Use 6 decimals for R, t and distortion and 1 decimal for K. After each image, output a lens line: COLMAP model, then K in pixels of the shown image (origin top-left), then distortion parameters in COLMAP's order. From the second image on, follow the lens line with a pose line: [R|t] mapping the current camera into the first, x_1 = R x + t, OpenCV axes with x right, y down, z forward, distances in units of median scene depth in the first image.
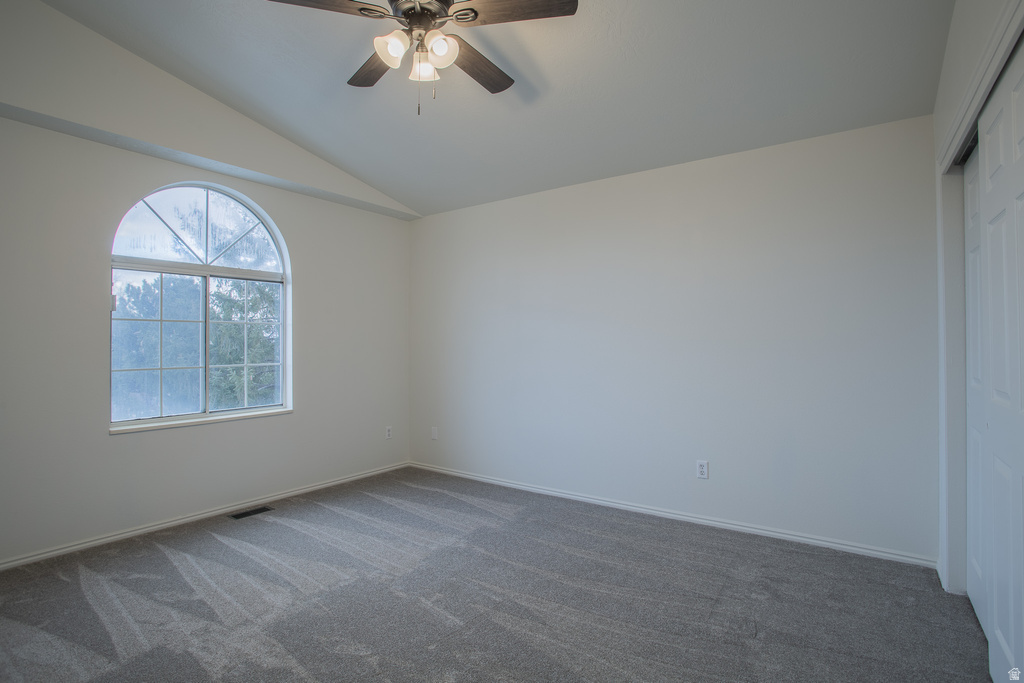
lens RADIAL K [[501.6, 0, 508.1], [0, 501.6, 332.4], [0, 0, 1]] dist [-0.061495, 0.024026]
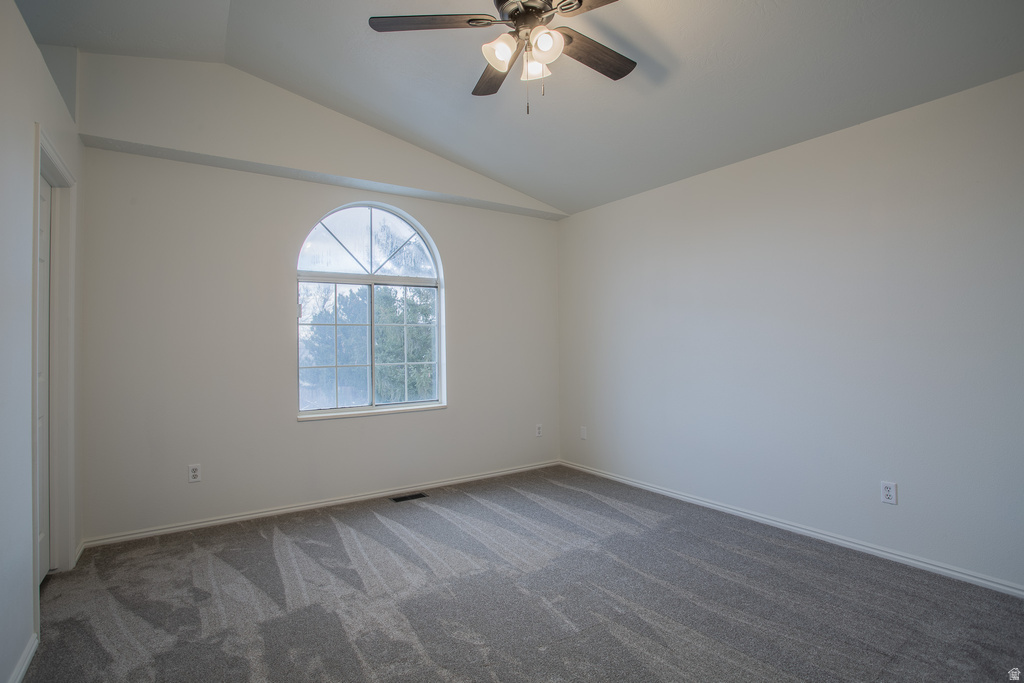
lens RADIAL K [[501.6, 0, 509.5], [0, 501.6, 330.1], [0, 0, 1]] dist [-0.061495, 0.024026]
pose [[0.940339, -0.017604, -0.339783, 0.098399], [0.016599, 0.999845, -0.005863, 0.003342], [0.339833, -0.000127, 0.940486, 0.036267]]
